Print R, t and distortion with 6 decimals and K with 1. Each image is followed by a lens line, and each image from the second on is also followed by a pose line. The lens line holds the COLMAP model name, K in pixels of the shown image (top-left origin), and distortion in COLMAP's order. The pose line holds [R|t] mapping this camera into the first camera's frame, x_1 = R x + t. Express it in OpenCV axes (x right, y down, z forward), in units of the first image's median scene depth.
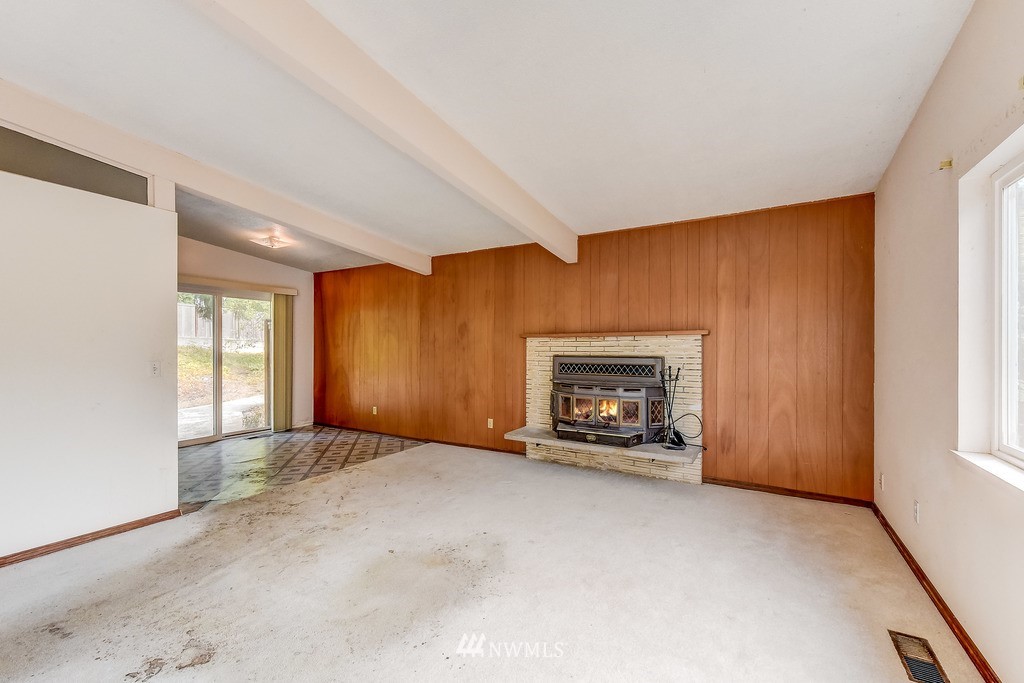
lens RADIAL K [[411.2, 0, 512.8], [0, 411.2, 345.2], [0, 0, 1]] dist [-0.002284, -0.000379]
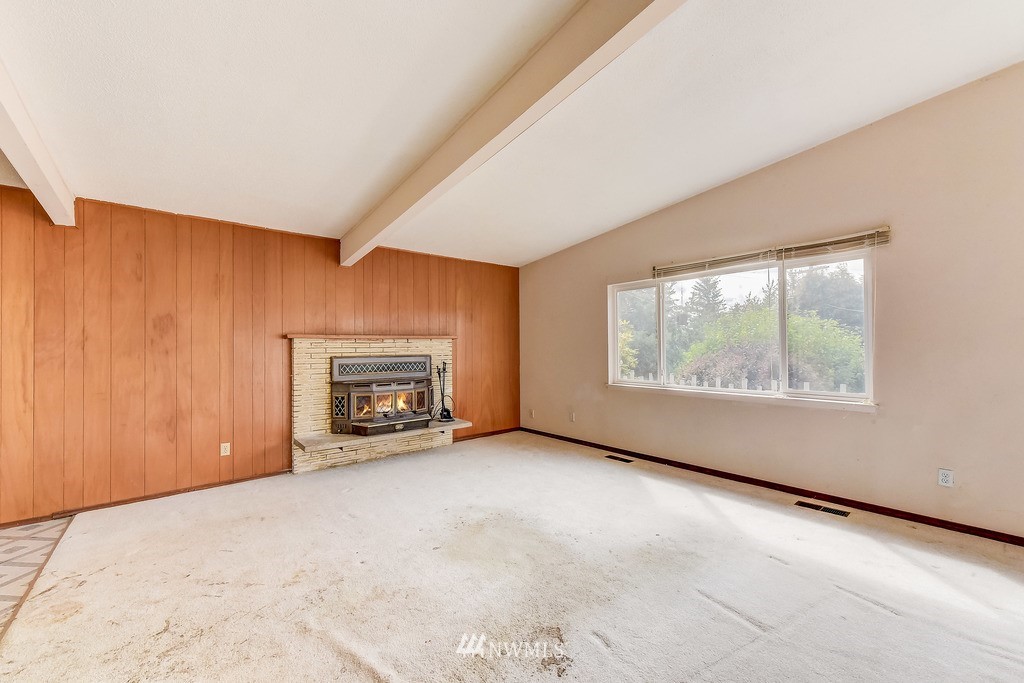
lens RADIAL K [[411.2, 0, 512.8], [0, 411.2, 345.2], [0, 0, 1]] dist [-0.002284, -0.000379]
pose [[0.330536, 0.003173, 0.943788, -0.737081], [0.004847, 0.999975, -0.005059, 0.003729], [-0.943781, 0.006247, 0.330513, 0.297325]]
